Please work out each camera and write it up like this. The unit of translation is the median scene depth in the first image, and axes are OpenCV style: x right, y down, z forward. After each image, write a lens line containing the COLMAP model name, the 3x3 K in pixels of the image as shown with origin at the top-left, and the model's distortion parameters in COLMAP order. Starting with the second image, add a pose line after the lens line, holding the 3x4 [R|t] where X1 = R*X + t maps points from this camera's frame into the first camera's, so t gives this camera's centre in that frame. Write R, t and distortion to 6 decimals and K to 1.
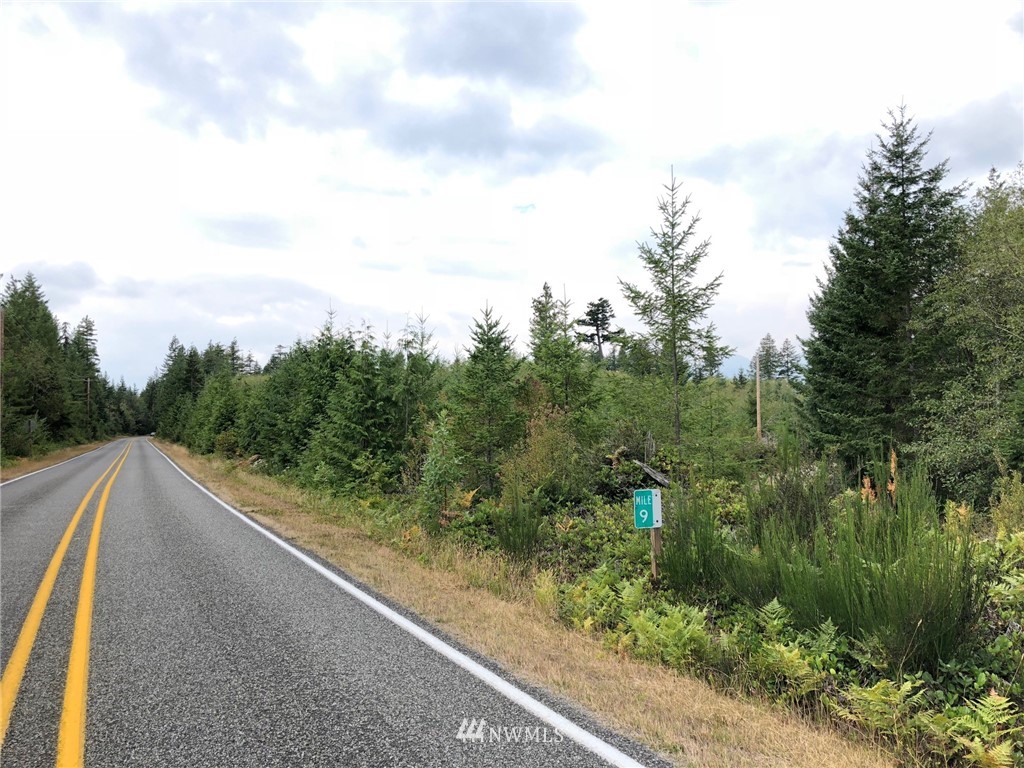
lens RADIAL K [[838.2, 0, 507.7], [0, 838.2, 387.4], [0, 0, 1]] dist [-0.004962, 0.000423]
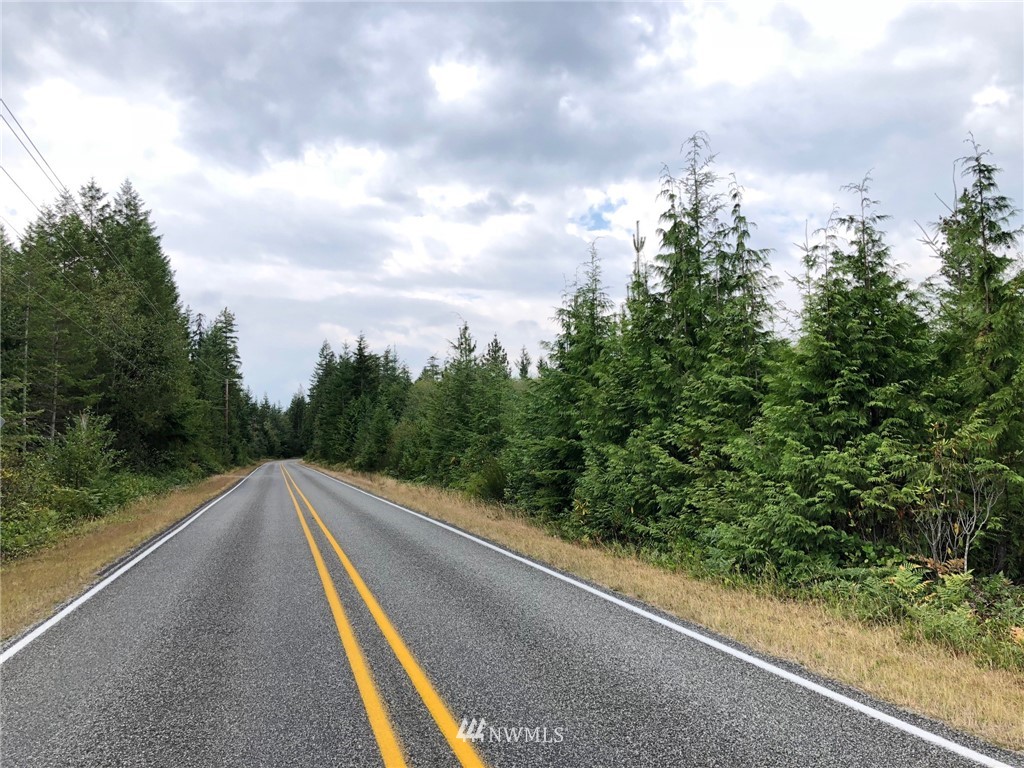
lens RADIAL K [[838.2, 0, 514.4], [0, 838.2, 386.7], [0, 0, 1]] dist [-0.004962, 0.000423]
pose [[0.990299, -0.017195, -0.137888, -0.124729], [0.013522, 0.999530, -0.027530, 0.014680], [0.138297, 0.025399, 0.990065, 0.255559]]
